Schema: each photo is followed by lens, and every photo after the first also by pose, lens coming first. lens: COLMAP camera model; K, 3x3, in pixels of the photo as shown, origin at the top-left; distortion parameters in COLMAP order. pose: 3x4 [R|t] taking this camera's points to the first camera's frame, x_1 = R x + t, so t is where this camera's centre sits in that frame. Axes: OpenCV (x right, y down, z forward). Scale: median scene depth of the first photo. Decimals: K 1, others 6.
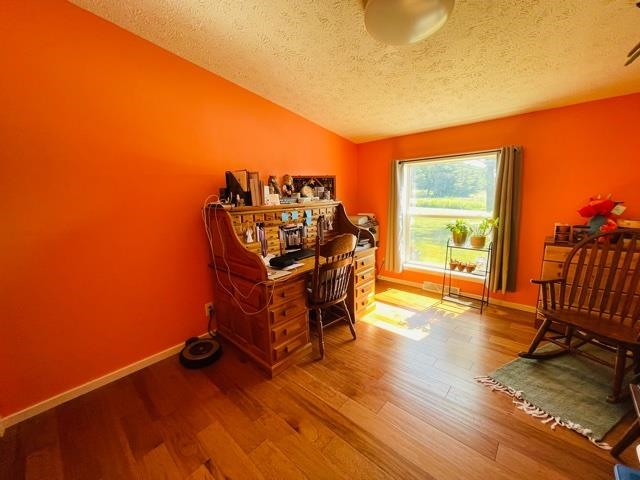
lens RADIAL K [[257.4, 0, 316.3], [0, 257.4, 240.8], [0, 0, 1]] dist [-0.000092, 0.000144]
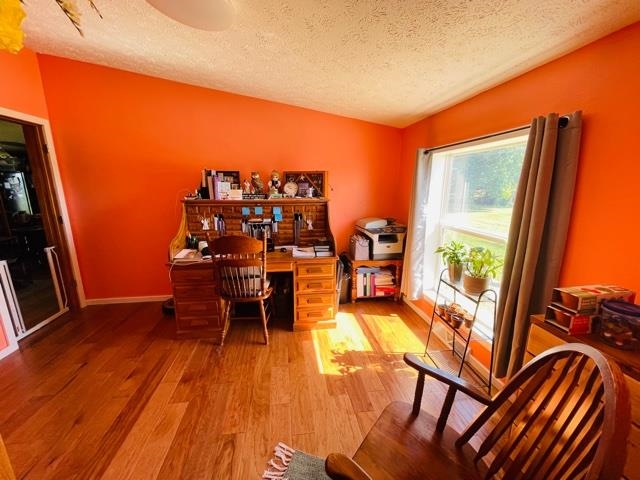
lens RADIAL K [[254.6, 0, 318.9], [0, 254.6, 246.2], [0, 0, 1]] dist [0.000758, 0.000044]
pose [[0.781061, 0.182032, -0.597334, 0.740335], [-0.139464, 0.983258, 0.117278, -0.110625], [0.608681, -0.008295, 0.793371, 0.320065]]
